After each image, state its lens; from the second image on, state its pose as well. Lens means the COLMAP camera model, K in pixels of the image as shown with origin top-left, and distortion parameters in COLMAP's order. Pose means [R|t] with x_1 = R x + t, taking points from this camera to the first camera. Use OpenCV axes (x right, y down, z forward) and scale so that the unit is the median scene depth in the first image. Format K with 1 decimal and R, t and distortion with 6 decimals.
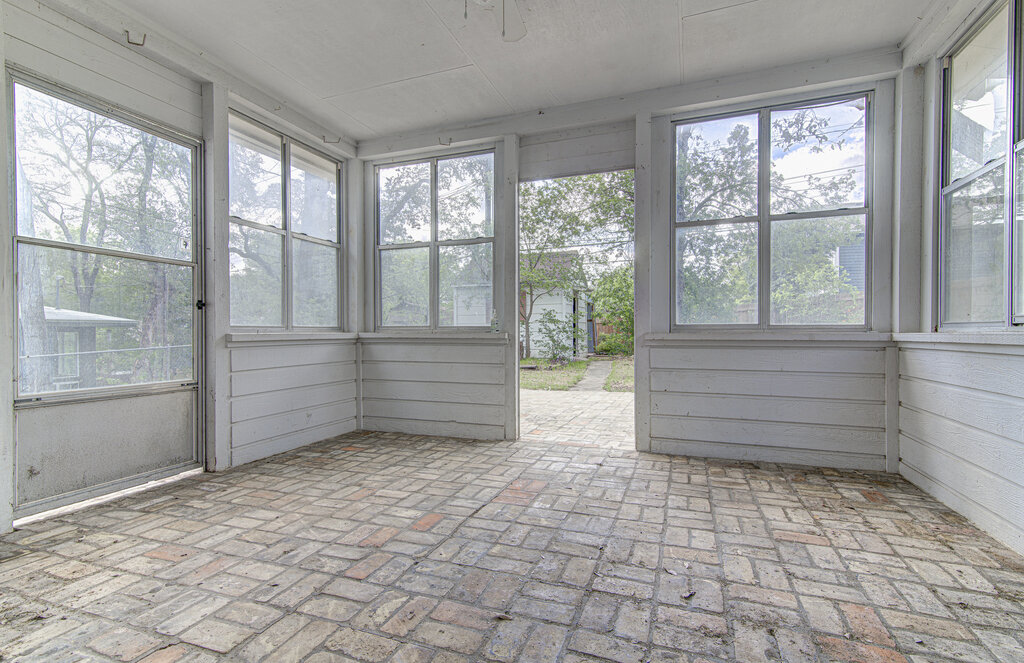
lens RADIAL K [[483.3, 0, 512.3], [0, 483.3, 332.3], [0, 0, 1]] dist [0.013628, -0.000347]
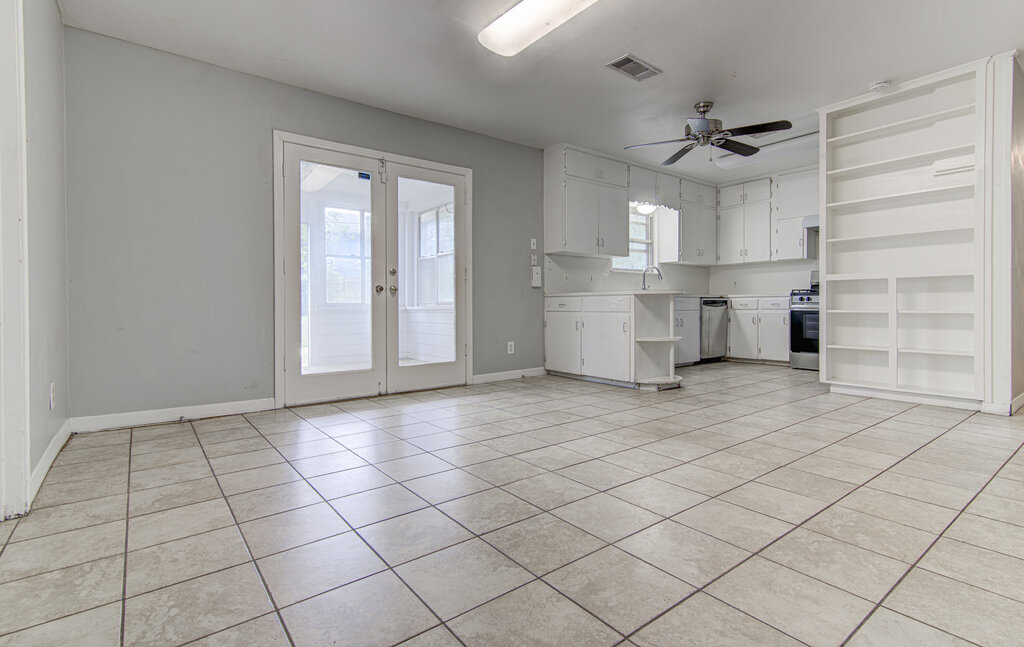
lens RADIAL K [[474.3, 0, 517.2], [0, 474.3, 305.0], [0, 0, 1]] dist [0.012437, -0.000262]
pose [[0.525870, 0.001141, 0.850564, -0.552946], [0.003502, 0.999988, -0.003507, 0.001095], [-0.850558, 0.004822, 0.525859, -0.448923]]
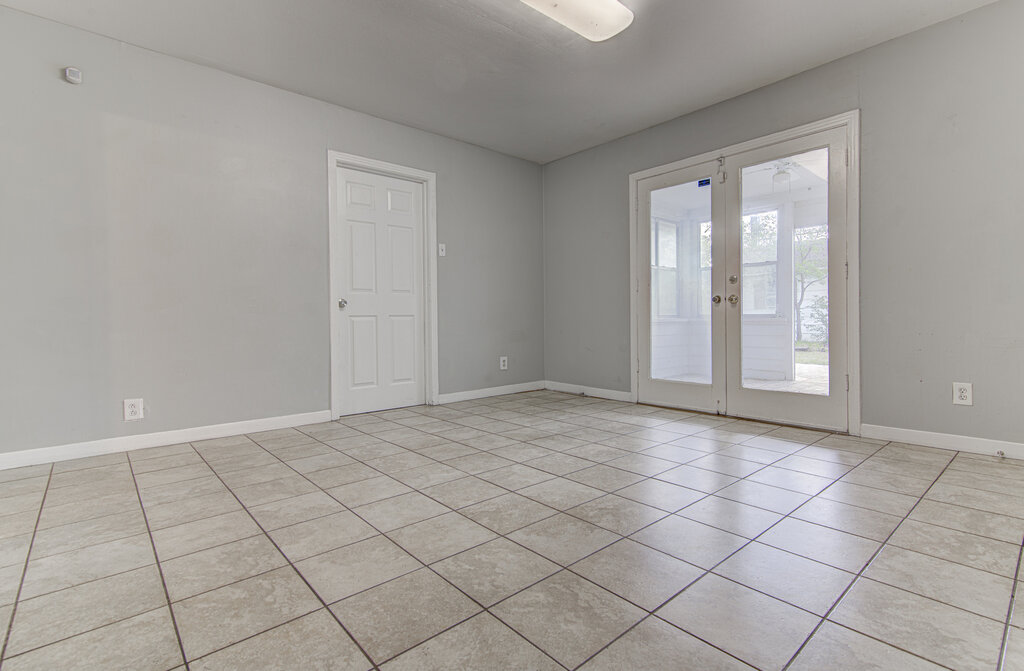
lens RADIAL K [[483.3, 0, 523.7], [0, 483.3, 319.0], [0, 0, 1]] dist [0.013628, -0.000347]
pose [[0.886424, -0.004882, -0.462848, -0.026996], [0.005761, 0.999983, 0.000487, -0.000716], [0.462838, -0.003098, 0.886438, -0.605436]]
